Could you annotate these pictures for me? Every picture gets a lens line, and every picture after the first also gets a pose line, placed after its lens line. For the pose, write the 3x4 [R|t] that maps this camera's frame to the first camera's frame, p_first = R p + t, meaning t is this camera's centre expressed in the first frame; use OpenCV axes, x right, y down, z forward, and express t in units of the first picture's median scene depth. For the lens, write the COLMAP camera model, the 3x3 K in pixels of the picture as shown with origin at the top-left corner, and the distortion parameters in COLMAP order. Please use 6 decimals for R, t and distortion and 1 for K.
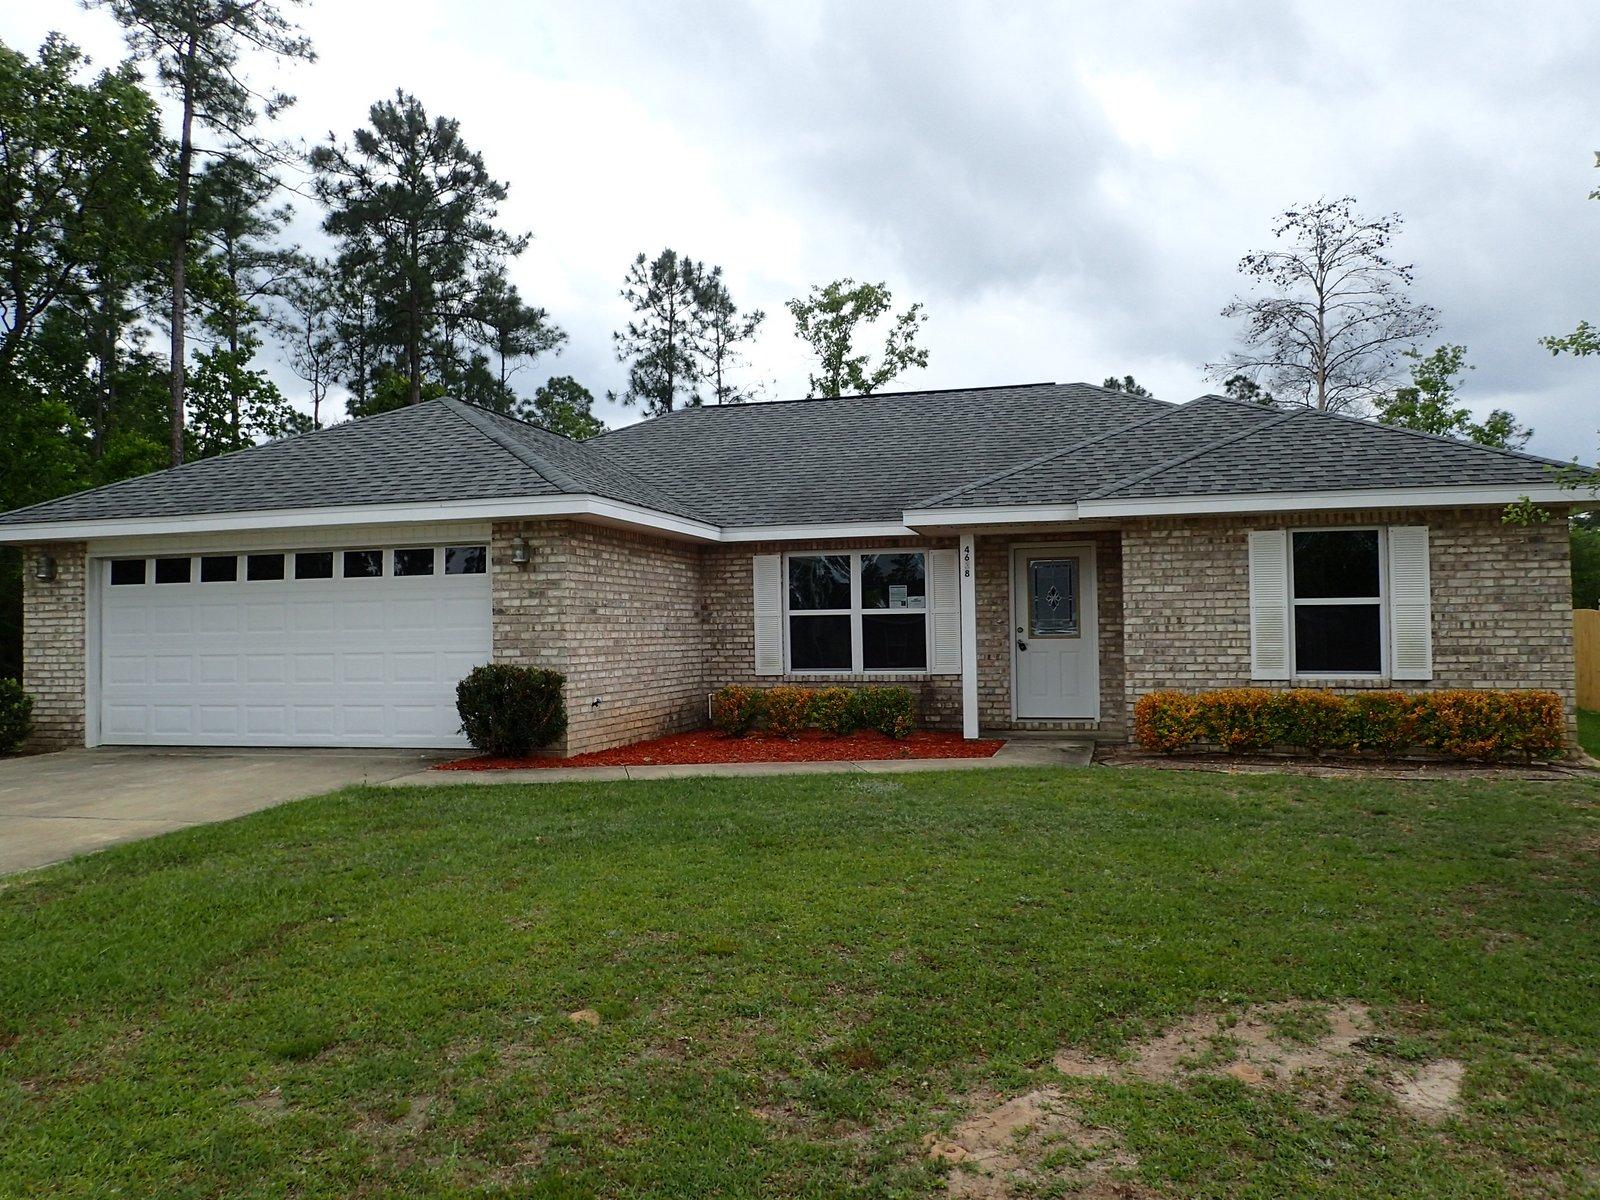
lens RADIAL K [[1186.1, 0, 804.5], [0, 1186.1, 593.1], [0, 0, 1]] dist [0.020670, -0.004951]
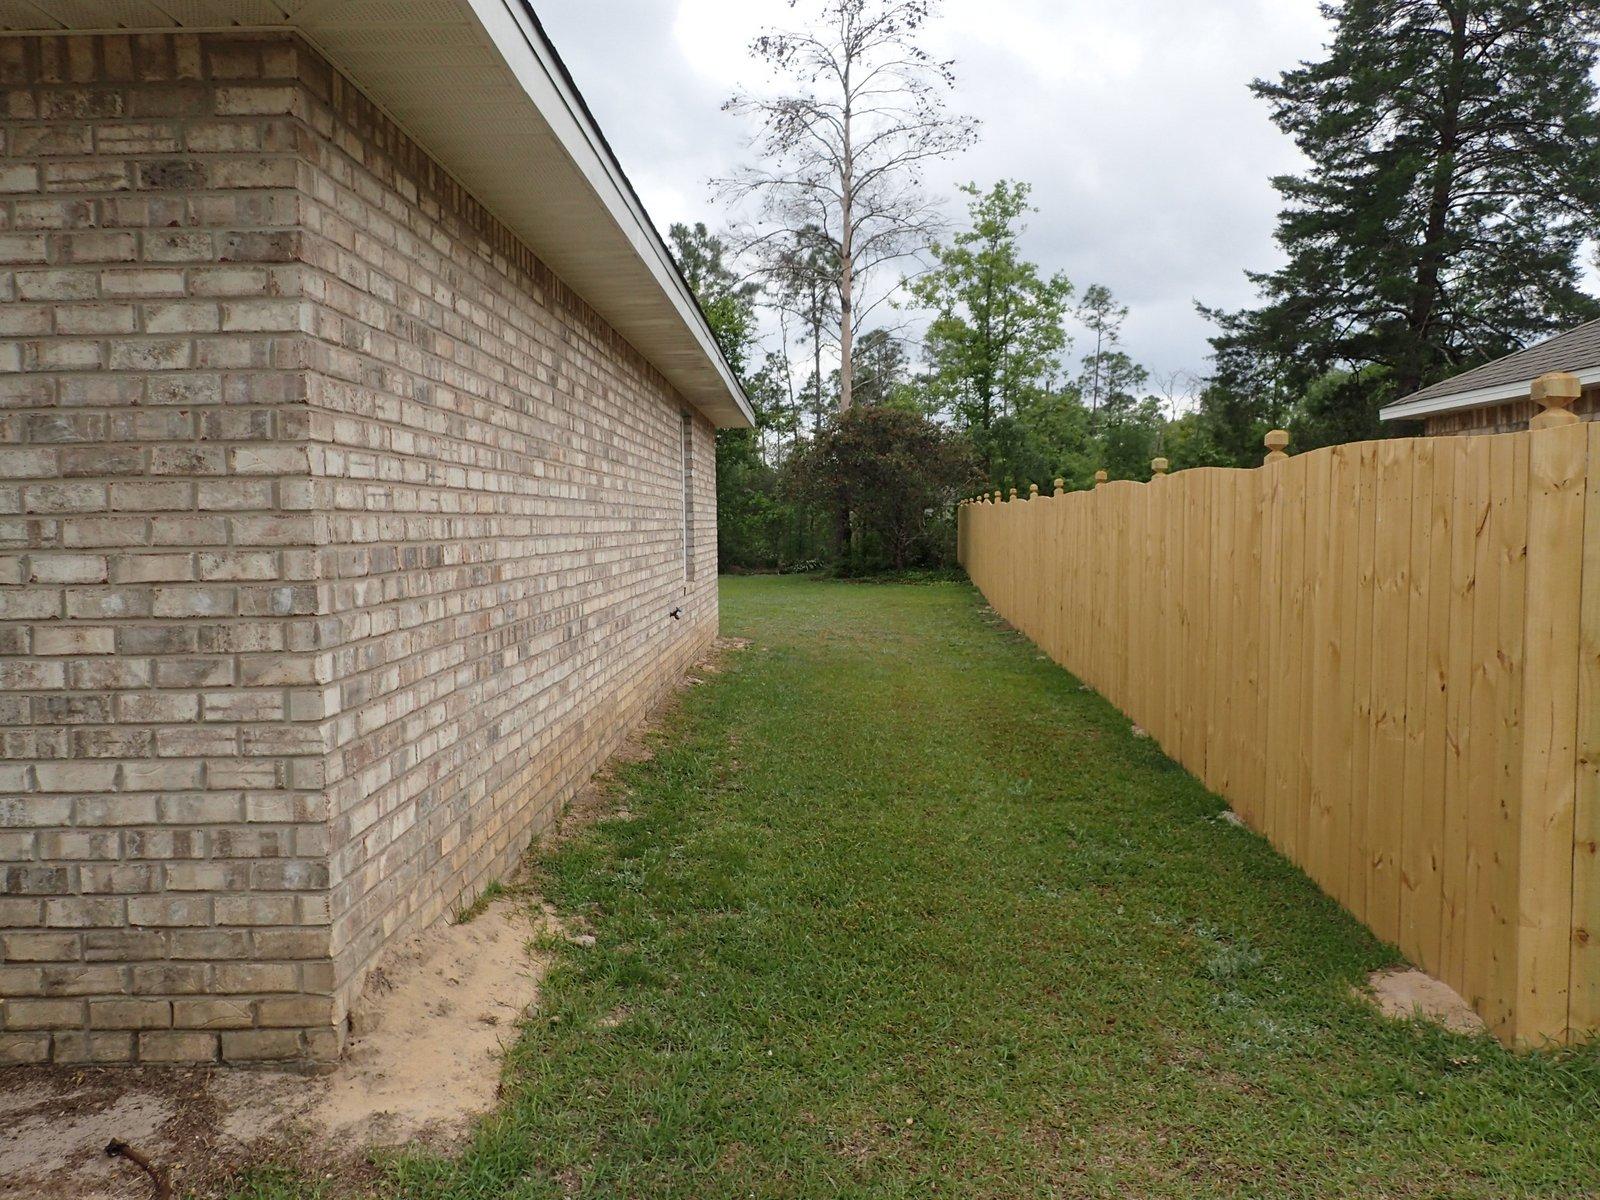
lens RADIAL K [[1186.1, 0, 804.5], [0, 1186.1, 593.1], [0, 0, 1]] dist [0.020670, -0.004951]
pose [[0.971032, -0.018709, 0.238217, 0.672653], [-0.001821, 0.996322, 0.085668, 0.017462], [-0.238944, -0.083620, 0.967426, 0.727862]]
